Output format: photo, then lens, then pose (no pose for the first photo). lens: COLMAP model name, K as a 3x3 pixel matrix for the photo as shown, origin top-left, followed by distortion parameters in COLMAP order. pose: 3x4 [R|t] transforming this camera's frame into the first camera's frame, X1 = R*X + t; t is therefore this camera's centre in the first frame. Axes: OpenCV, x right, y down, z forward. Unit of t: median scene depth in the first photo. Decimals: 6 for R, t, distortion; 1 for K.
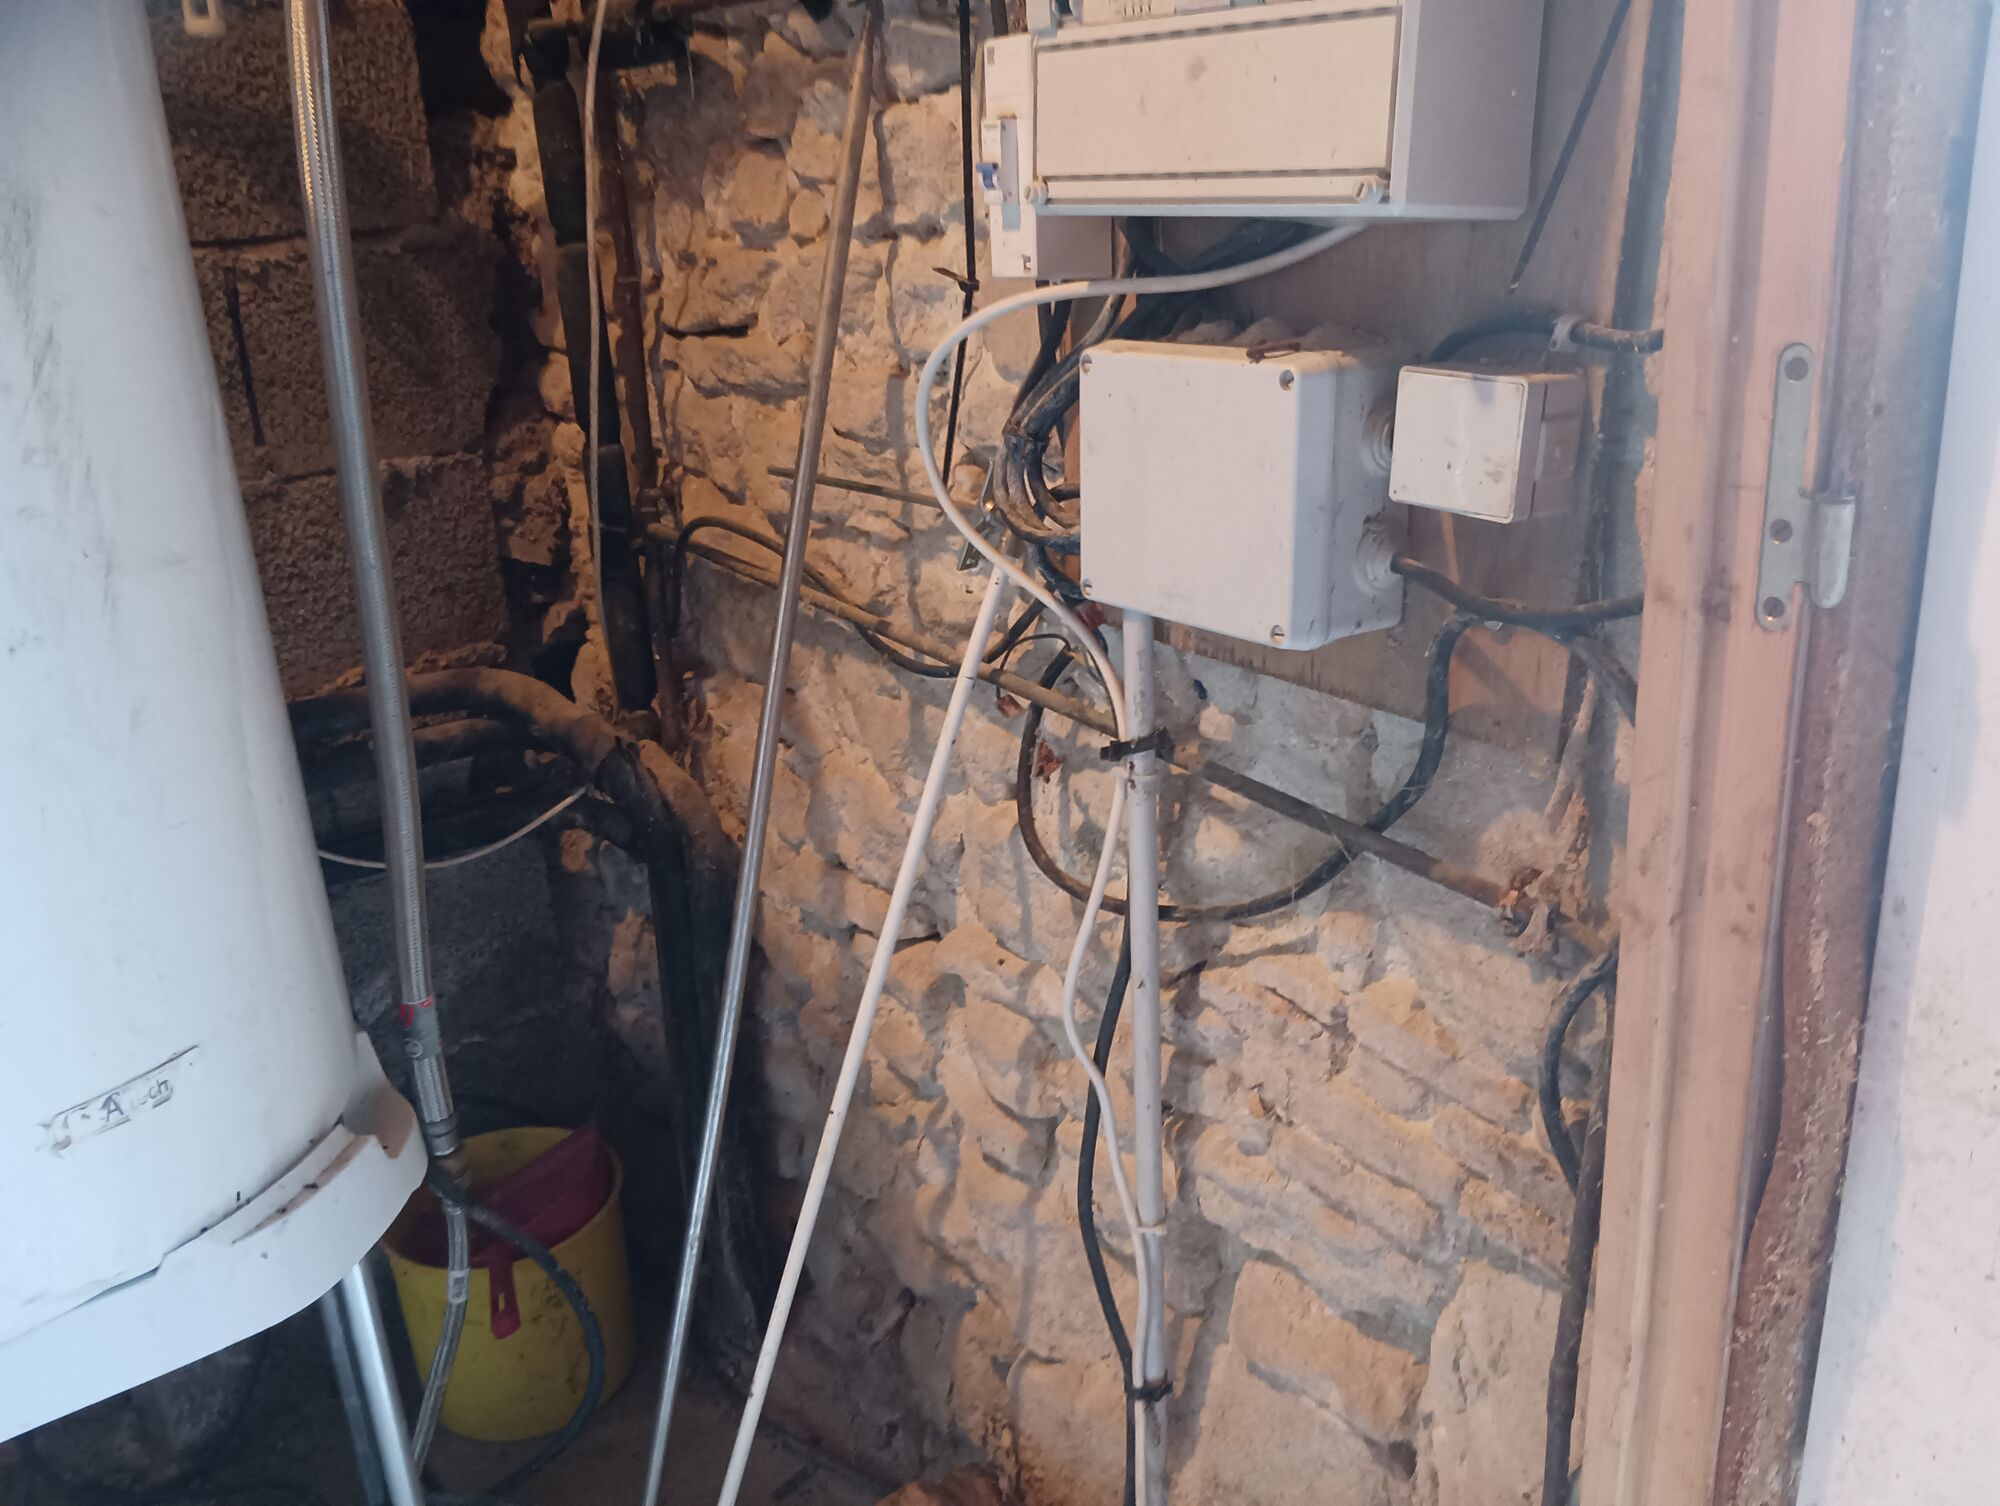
lens RADIAL K [[1656.4, 0, 1000.0], [0, 1656.4, 753.0], [0, 0, 1]] dist [0.080754, -0.172587]
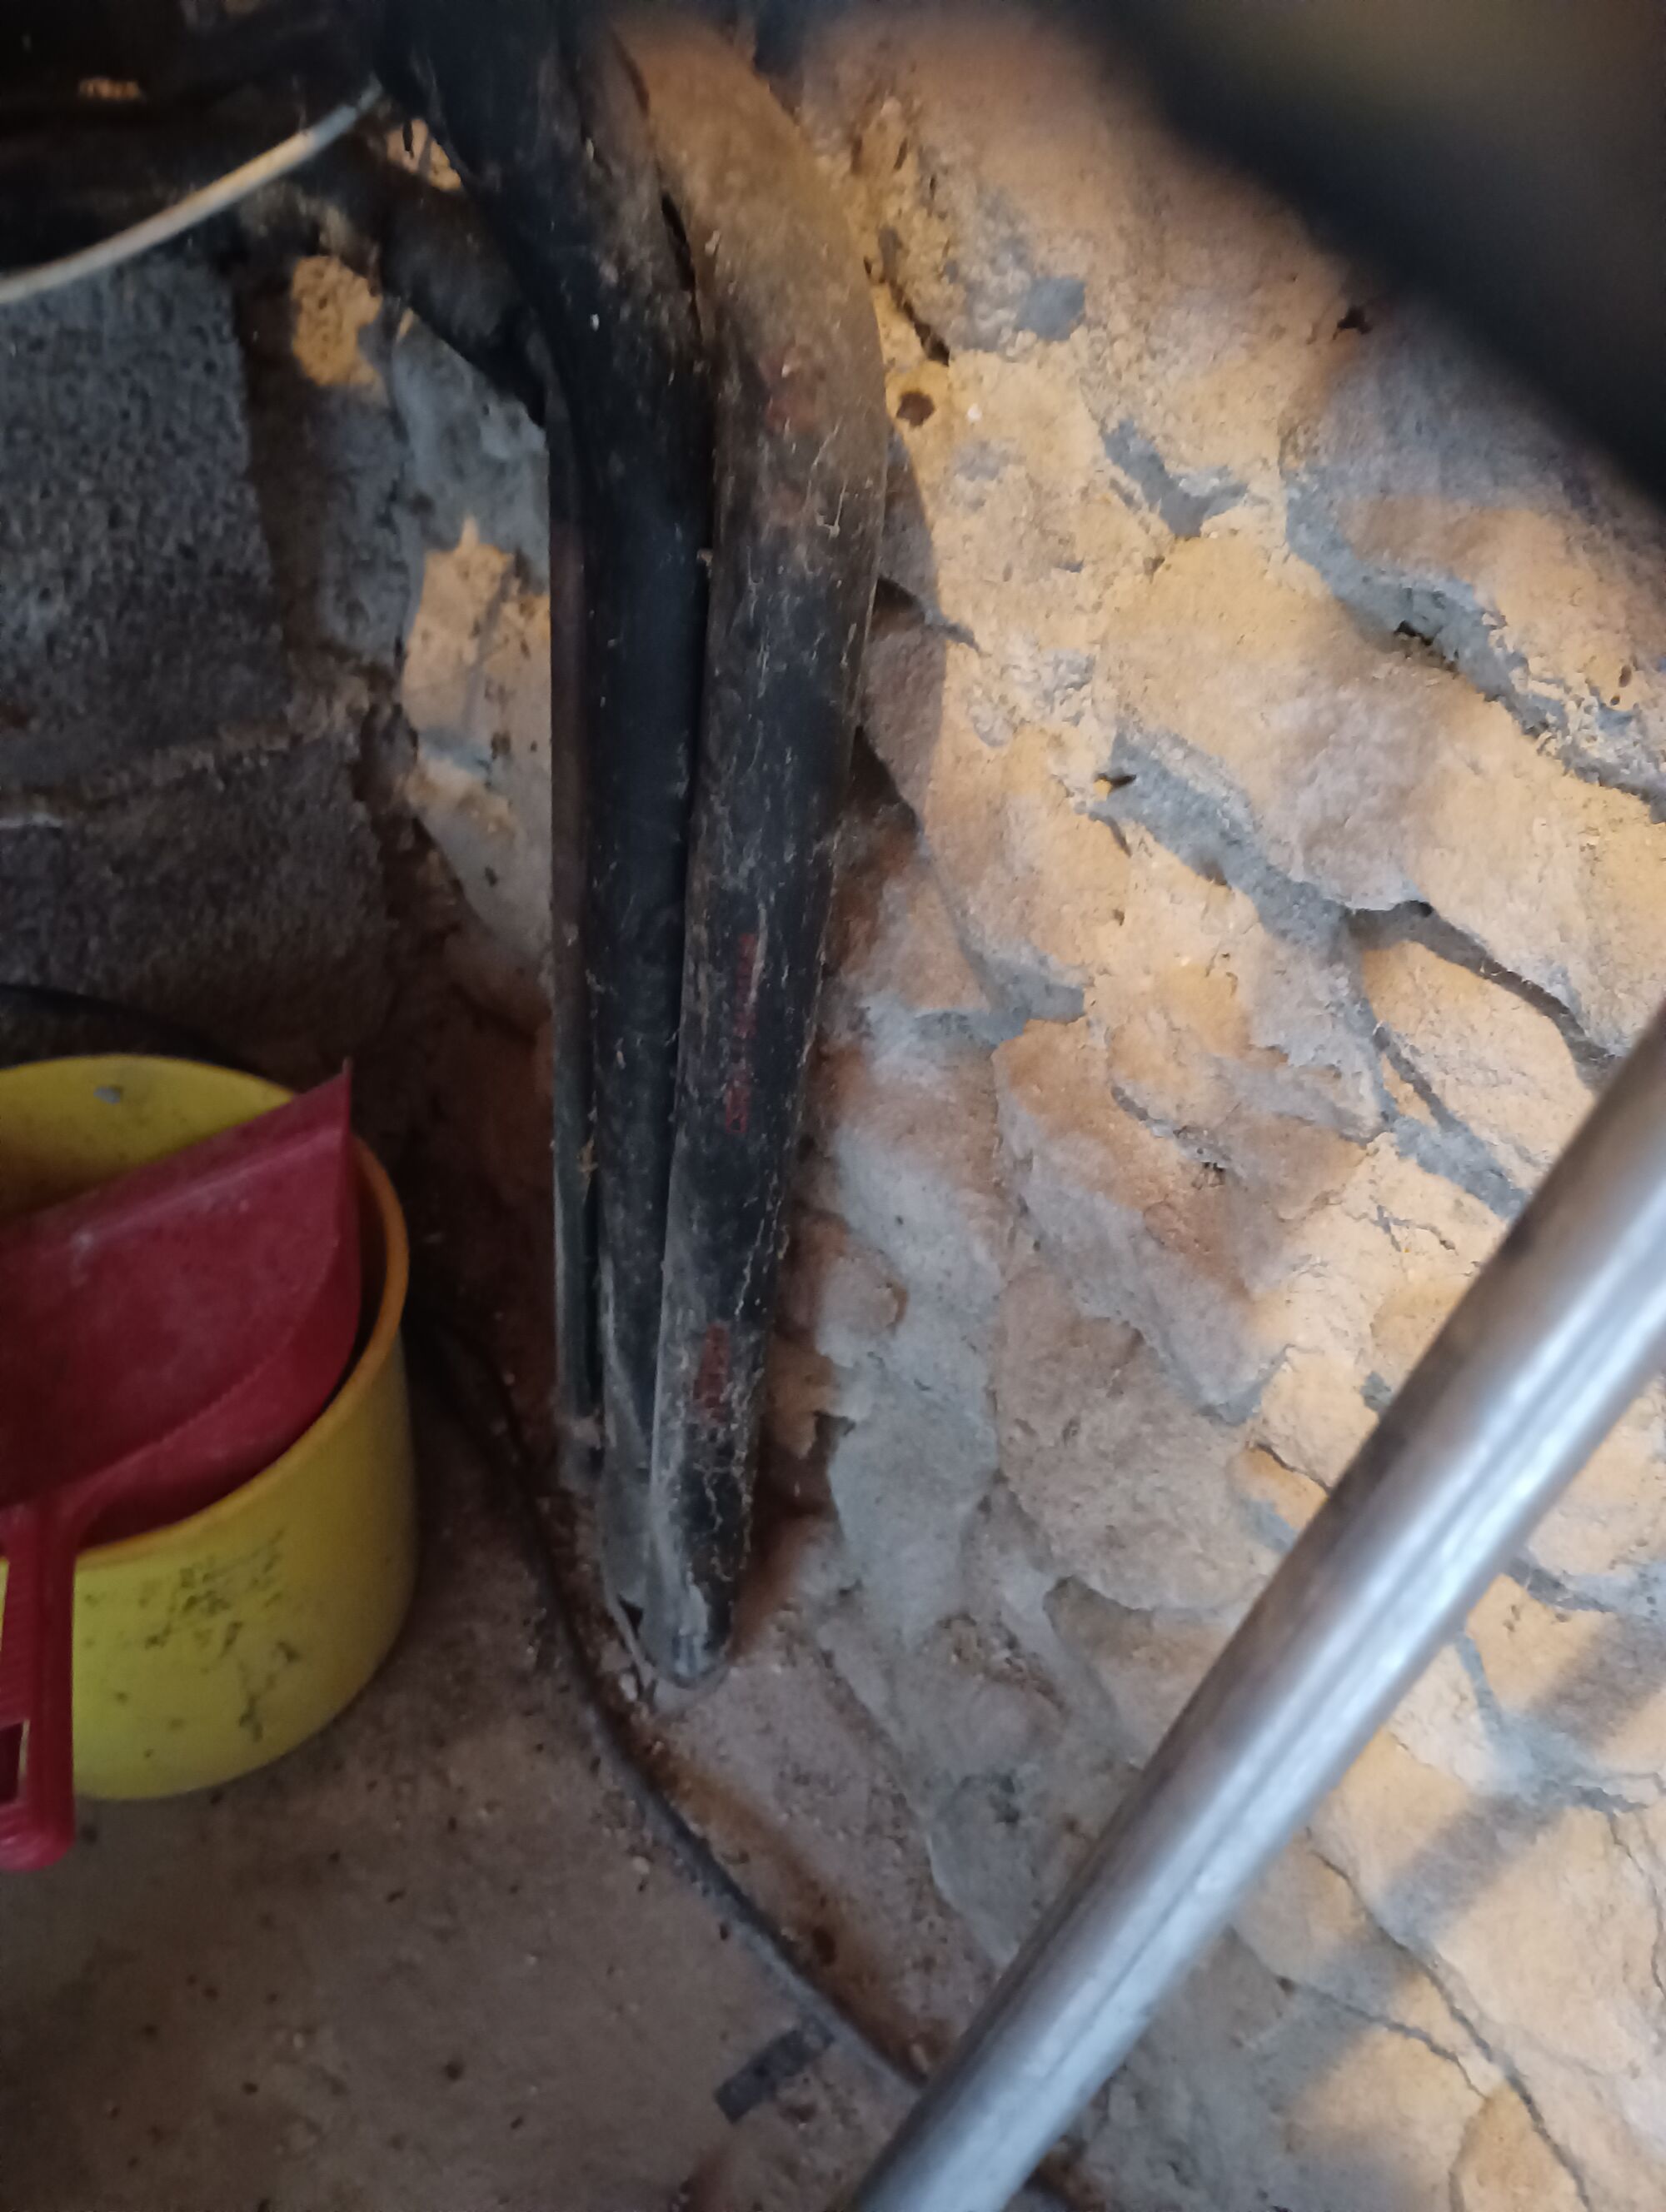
lens RADIAL K [[1832.2, 0, 833.0], [0, 1832.2, 1106.0], [0, 0, 1]] dist [0.080754, -0.172587]
pose [[0.986367, 0.161119, 0.033480, -0.139285], [-0.159986, 0.891254, 0.424347, 0.023734], [0.038531, -0.423918, 0.904880, 0.591493]]
